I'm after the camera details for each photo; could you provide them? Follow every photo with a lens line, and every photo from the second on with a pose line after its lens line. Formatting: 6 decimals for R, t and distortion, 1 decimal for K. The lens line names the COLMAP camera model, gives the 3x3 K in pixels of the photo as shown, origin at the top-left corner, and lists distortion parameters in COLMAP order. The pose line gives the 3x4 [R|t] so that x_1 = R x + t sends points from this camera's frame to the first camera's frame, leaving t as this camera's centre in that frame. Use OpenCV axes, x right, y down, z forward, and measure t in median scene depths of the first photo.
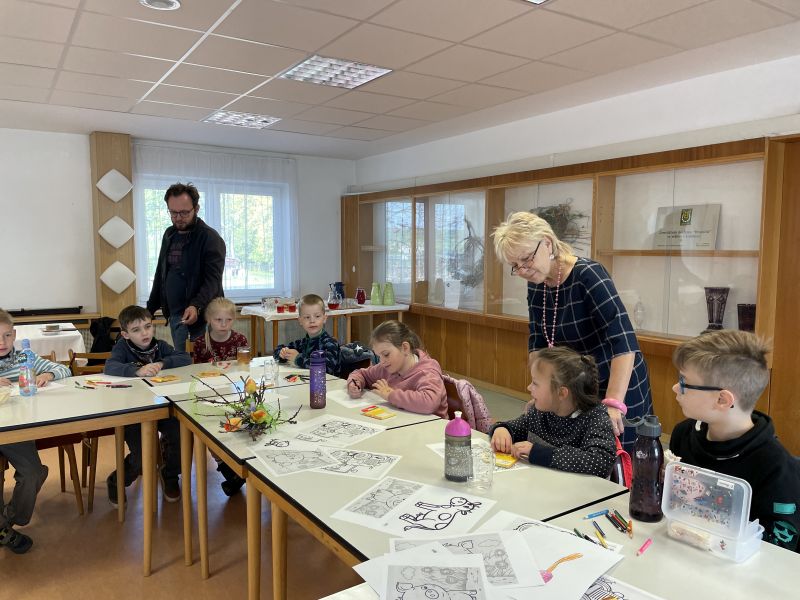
lens RADIAL K [[629.6, 0, 401.6], [0, 629.6, 300.4], [0, 0, 1]] dist [0.053234, -0.000152]
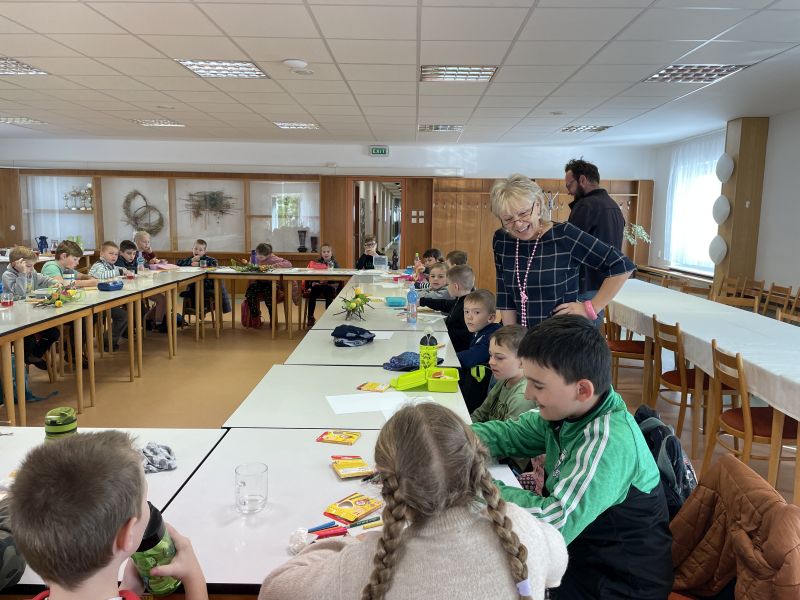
lens RADIAL K [[593.0, 0, 402.1], [0, 593.0, 300.2], [0, 0, 1]] dist [0.052568, -0.093746]
pose [[0.558833, -0.105877, 0.822494, -1.225655], [0.058867, 0.994379, 0.088008, 0.068995], [-0.827189, -0.000764, 0.561924, -0.639393]]
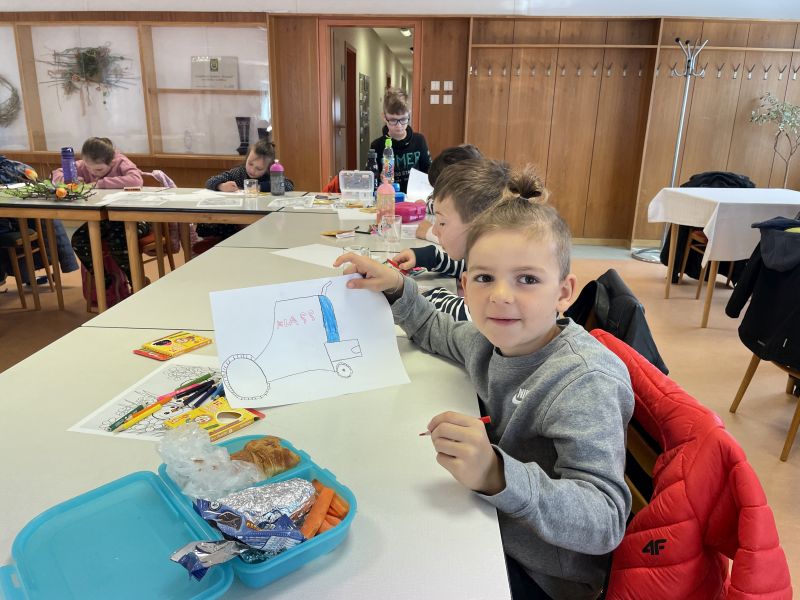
lens RADIAL K [[593.0, 0, 402.1], [0, 593.0, 300.2], [0, 0, 1]] dist [0.052568, -0.093746]
pose [[0.599987, -0.221197, 0.768823, -0.437845], [0.050359, 0.969553, 0.239648, 0.078190], [-0.798423, -0.105069, 0.592858, -0.159817]]
